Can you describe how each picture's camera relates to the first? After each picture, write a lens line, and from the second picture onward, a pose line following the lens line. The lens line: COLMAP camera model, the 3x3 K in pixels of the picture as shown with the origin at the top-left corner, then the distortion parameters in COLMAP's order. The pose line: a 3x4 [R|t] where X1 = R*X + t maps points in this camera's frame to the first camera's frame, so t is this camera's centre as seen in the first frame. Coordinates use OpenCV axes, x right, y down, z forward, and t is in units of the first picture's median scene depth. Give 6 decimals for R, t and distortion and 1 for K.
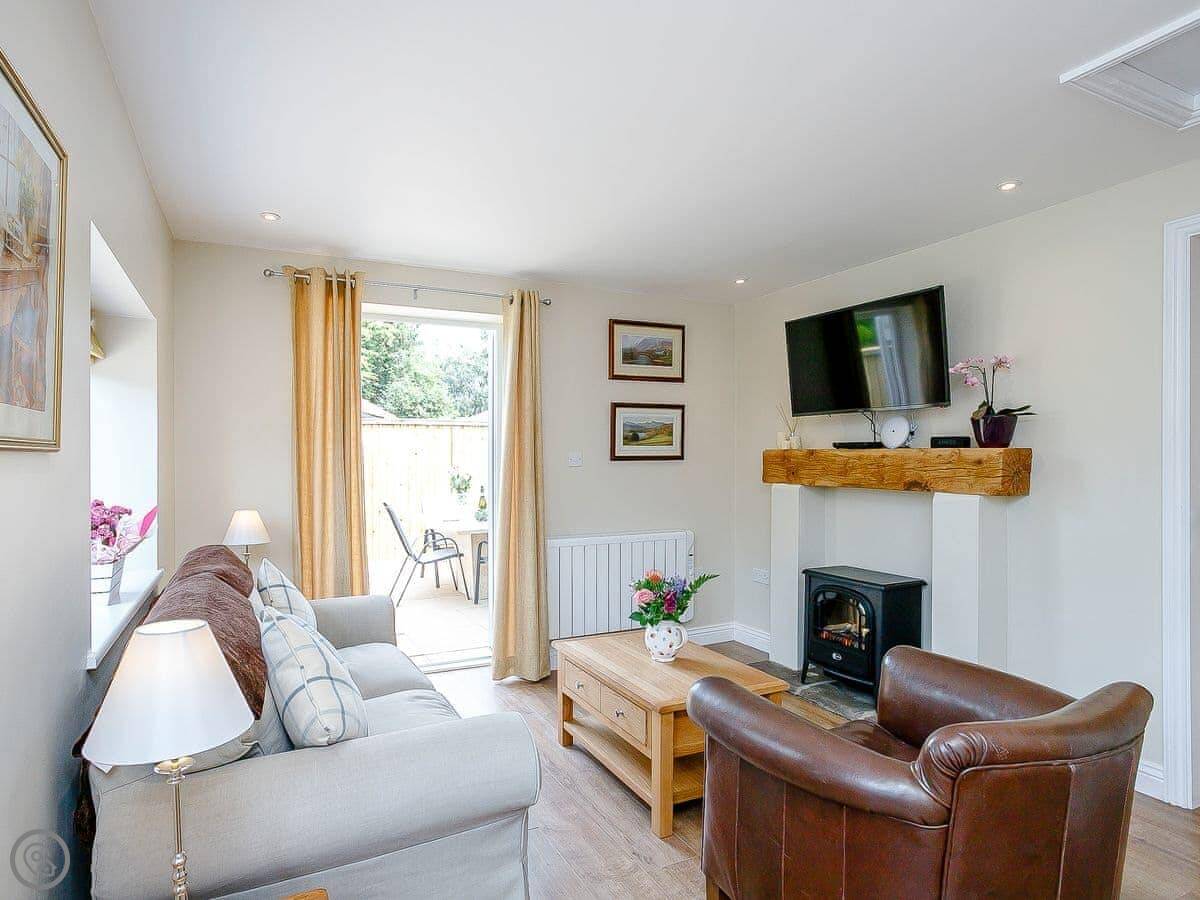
lens RADIAL K [[717.4, 0, 596.0], [0, 717.4, 460.1], [0, 0, 1]] dist [-0.065086, 0.035546]
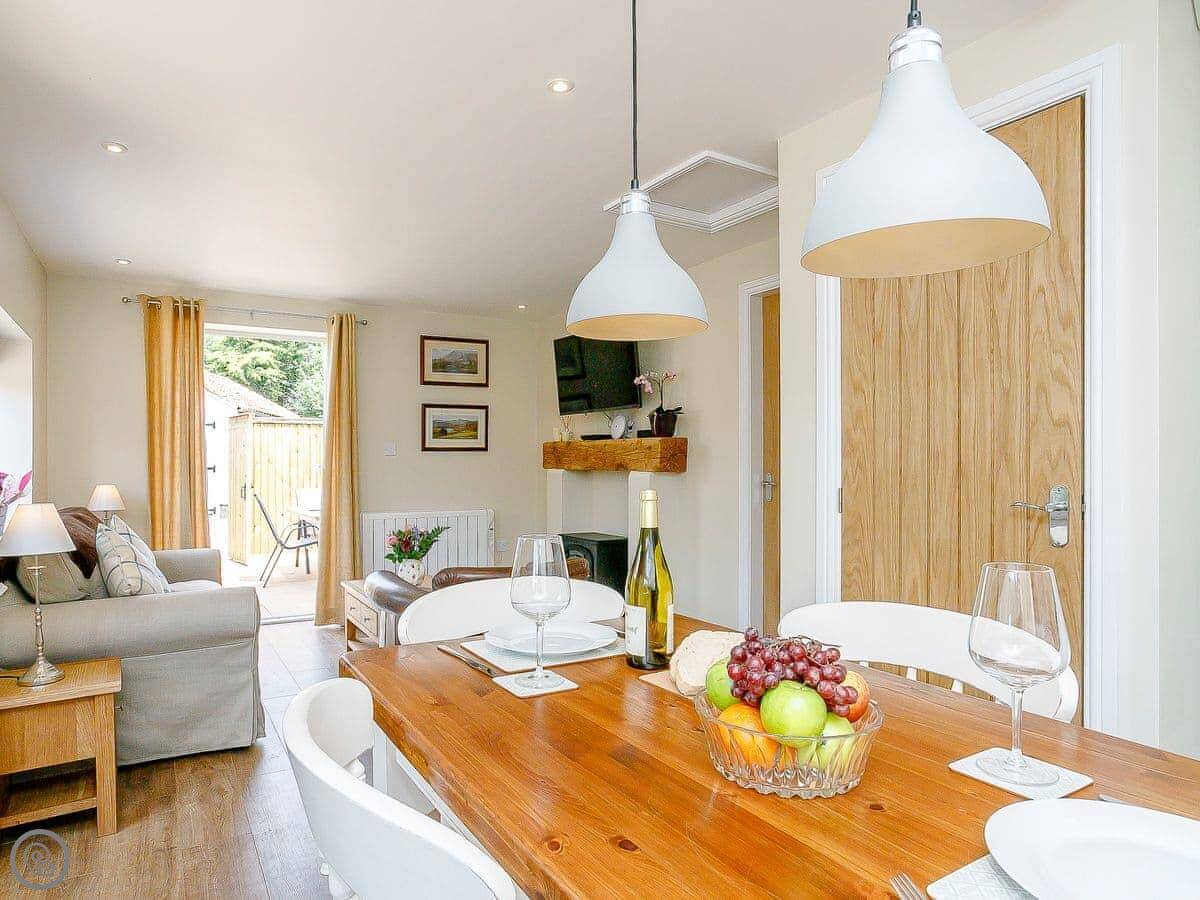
lens RADIAL K [[717.4, 0, 560.8], [0, 717.4, 464.1], [0, 0, 1]] dist [-0.065086, 0.035546]
pose [[0.996338, -0.000385, 0.085502, 0.182942], [0.000010, 0.999990, 0.004386, 0.021357], [-0.085503, -0.004369, 0.996328, -0.285604]]
